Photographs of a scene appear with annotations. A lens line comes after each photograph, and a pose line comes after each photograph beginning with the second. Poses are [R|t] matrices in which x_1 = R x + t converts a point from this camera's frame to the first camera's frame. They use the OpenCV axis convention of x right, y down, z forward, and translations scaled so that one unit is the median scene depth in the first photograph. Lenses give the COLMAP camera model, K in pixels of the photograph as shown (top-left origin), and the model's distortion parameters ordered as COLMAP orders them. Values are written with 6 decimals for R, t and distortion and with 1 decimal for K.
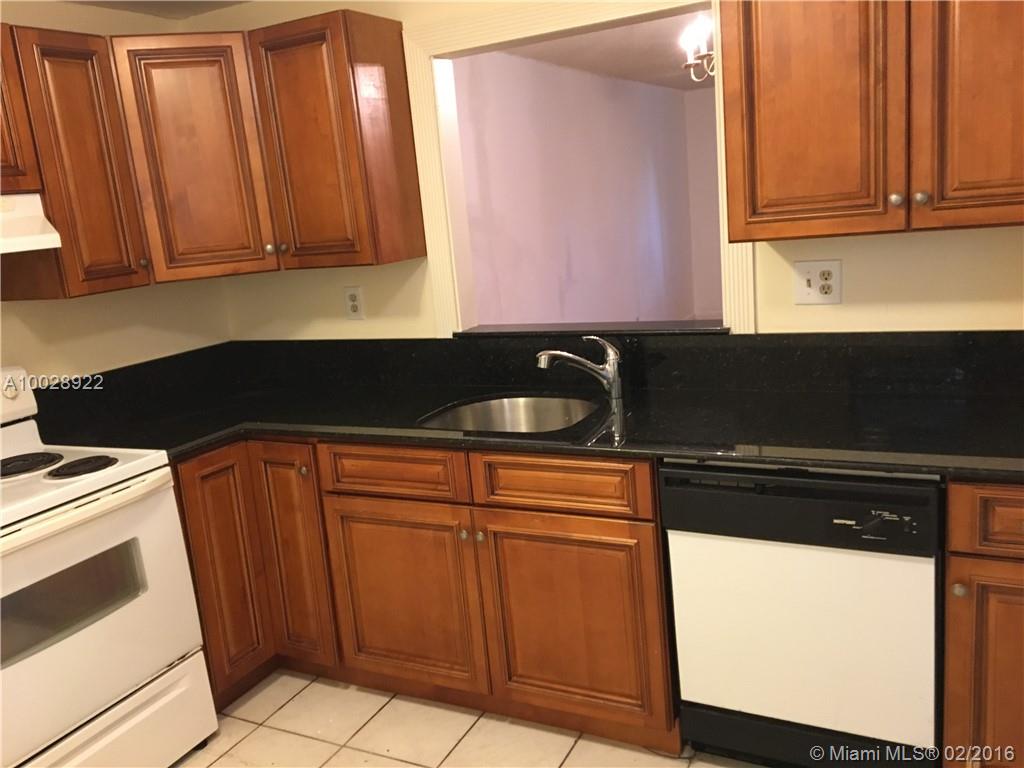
lens RADIAL K [[865.2, 0, 512.0], [0, 865.2, 384.0], [0, 0, 1]] dist [0.097668, -0.166474]
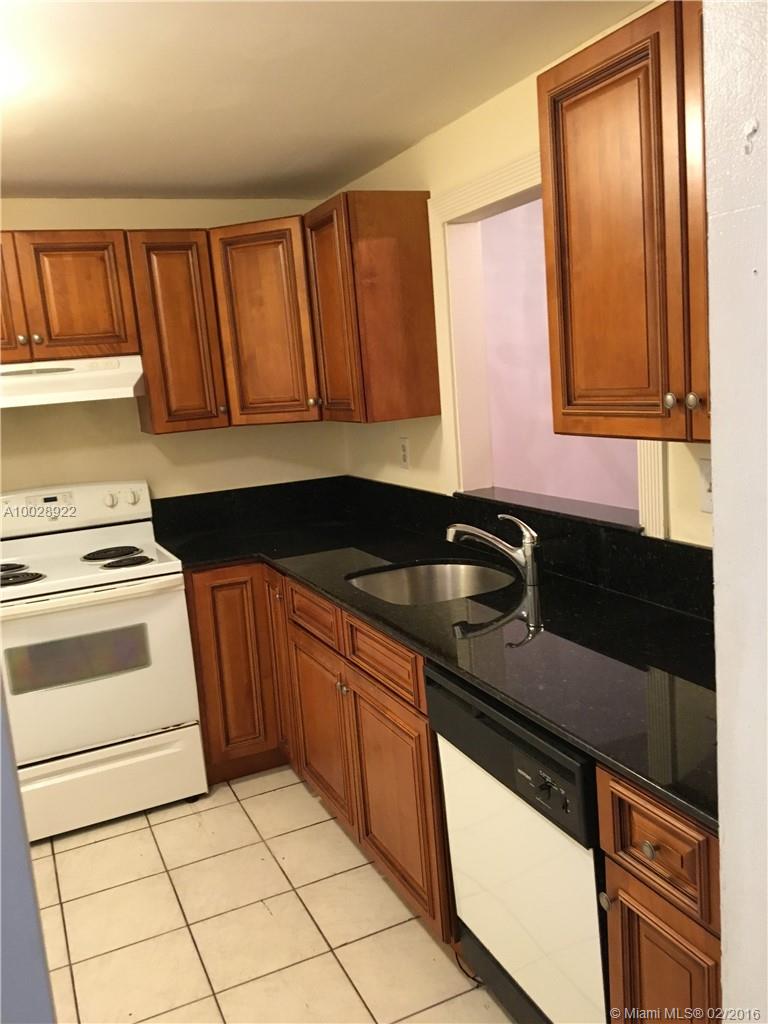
lens RADIAL K [[884.2, 0, 416.0], [0, 884.2, 508.6], [0, 0, 1]] dist [0.128654, -0.171686]
pose [[0.778794, 0.129370, -0.613795, 0.603329], [-0.121869, 0.991062, 0.054258, -0.102150], [0.615328, 0.032547, 0.787599, 0.176863]]
